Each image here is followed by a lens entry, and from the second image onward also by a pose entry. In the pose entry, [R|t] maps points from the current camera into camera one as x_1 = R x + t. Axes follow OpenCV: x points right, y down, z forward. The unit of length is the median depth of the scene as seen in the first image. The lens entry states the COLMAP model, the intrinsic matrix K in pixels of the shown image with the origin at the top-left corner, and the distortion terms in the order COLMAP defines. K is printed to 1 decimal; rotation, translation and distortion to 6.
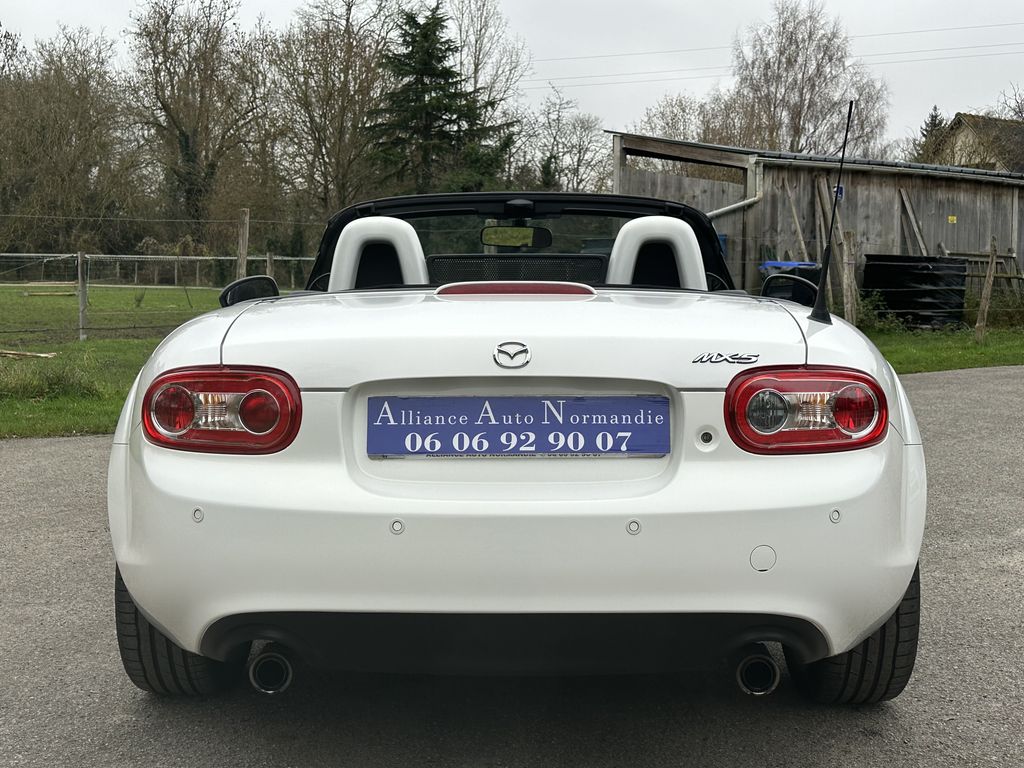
lens RADIAL K [[1320.2, 0, 507.2], [0, 1320.2, 366.1], [0, 0, 1]] dist [0.138702, 0.000000]
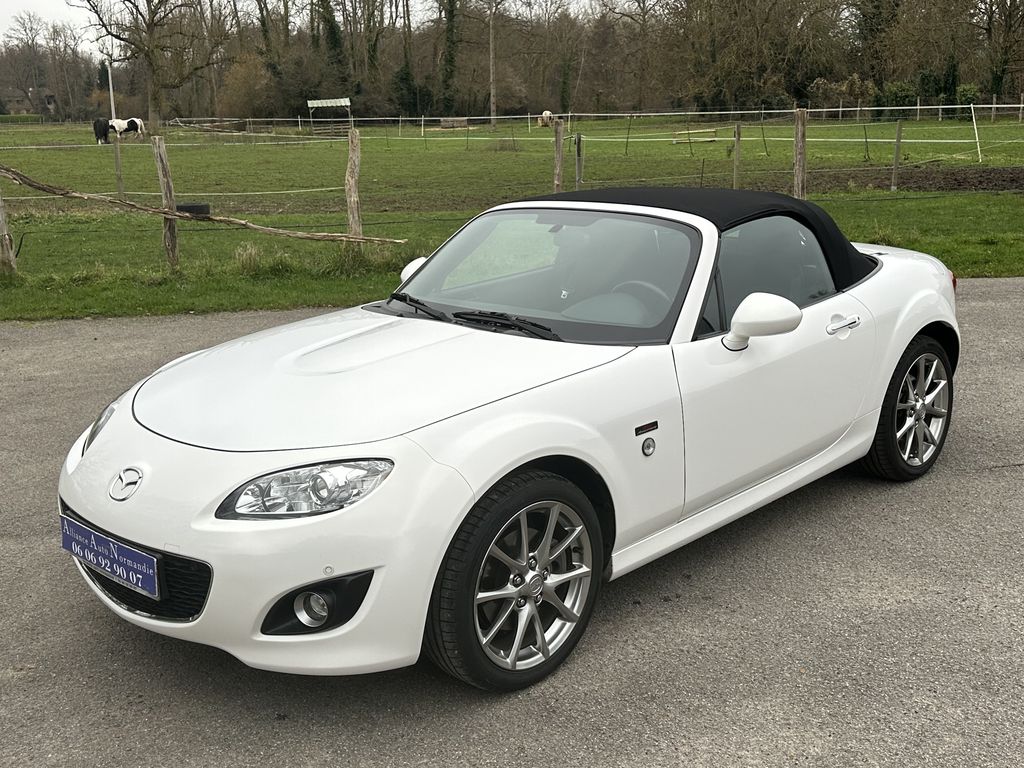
lens RADIAL K [[1154.9, 0, 525.0], [0, 1154.9, 382.8], [0, 0, 1]] dist [0.110789, 0.000000]
pose [[0.844910, 0.091554, -0.527016, 1.629164], [-0.000820, 0.985464, 0.169881, -0.267179], [0.534909, -0.143102, 0.832703, 0.217557]]
